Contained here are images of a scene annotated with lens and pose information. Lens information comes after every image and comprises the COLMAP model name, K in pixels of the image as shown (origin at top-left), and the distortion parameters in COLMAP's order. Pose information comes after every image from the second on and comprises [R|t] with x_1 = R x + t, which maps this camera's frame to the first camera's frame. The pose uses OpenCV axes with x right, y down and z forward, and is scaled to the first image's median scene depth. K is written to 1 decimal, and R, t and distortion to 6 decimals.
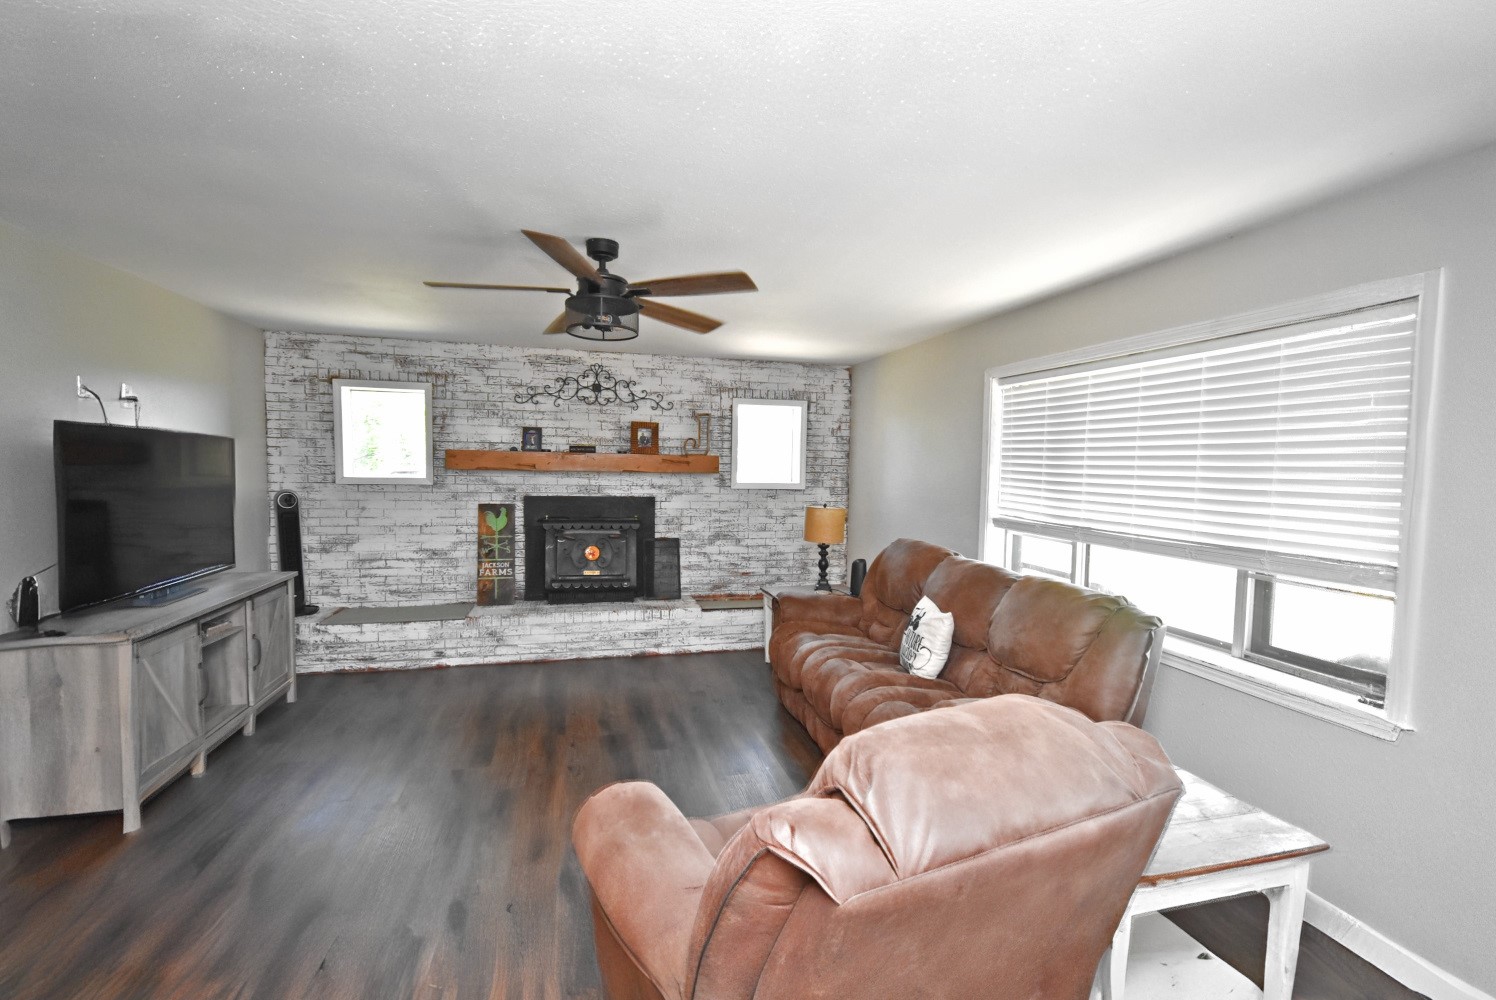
lens RADIAL K [[666.6, 0, 748.0], [0, 666.6, 500.0], [0, 0, 1]] dist [0.032861, 0.000535]
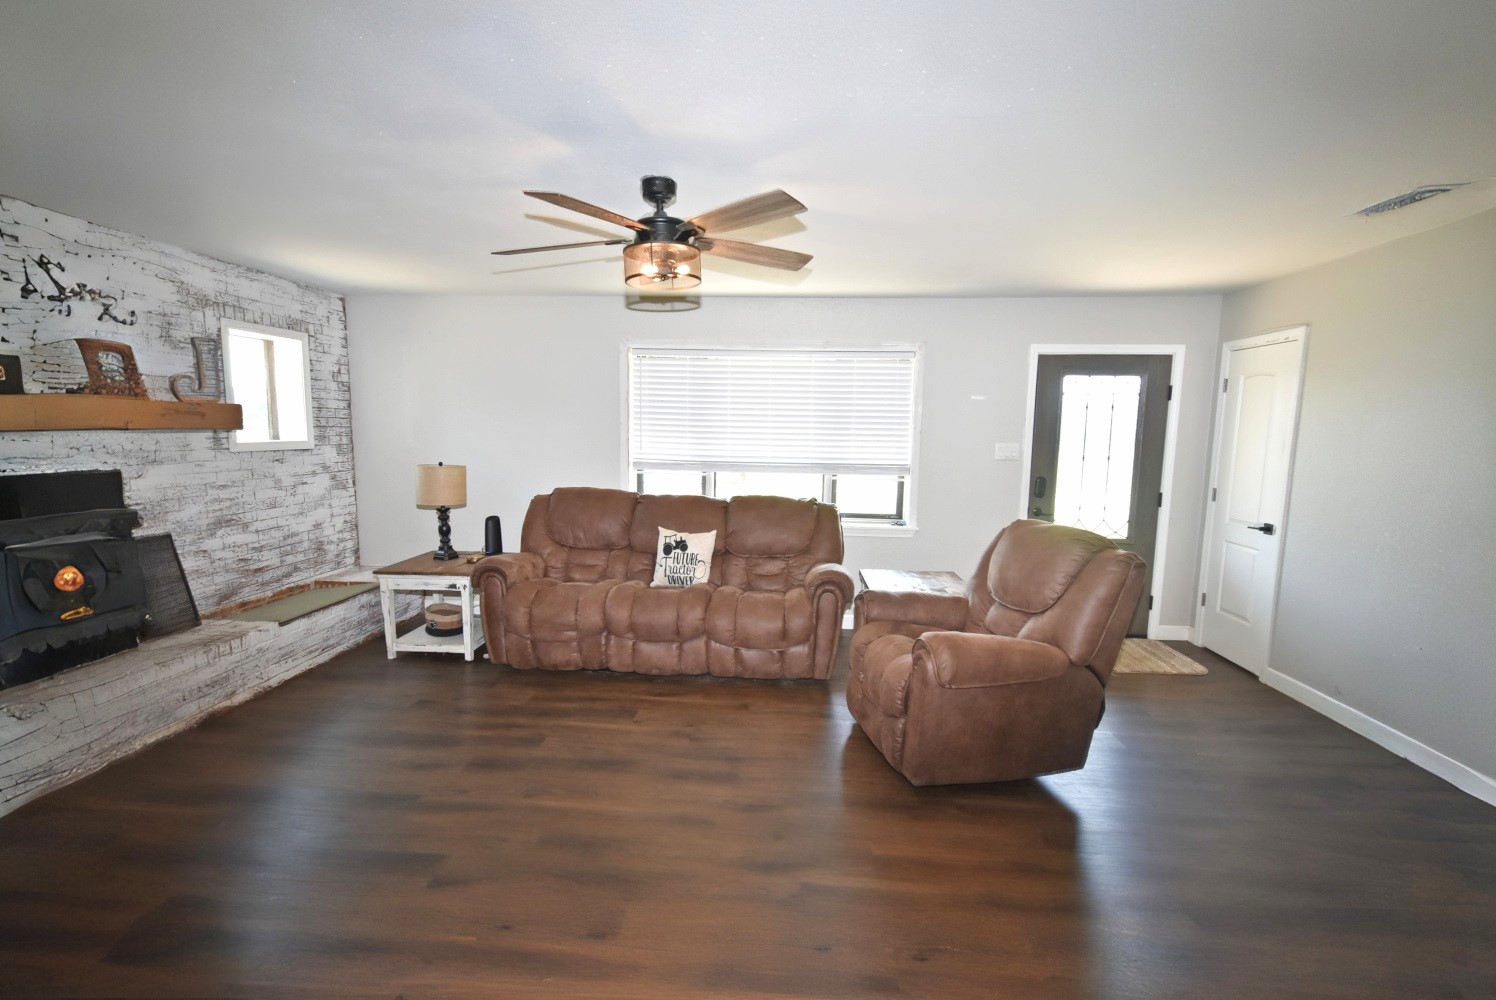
lens RADIAL K [[666.6, 0, 748.0], [0, 666.6, 500.0], [0, 0, 1]] dist [0.032861, 0.000535]
pose [[0.340820, -0.115814, 0.932968, -0.504257], [0.044970, 0.993256, 0.106870, -0.018488], [-0.939052, 0.005532, 0.343729, 0.260992]]
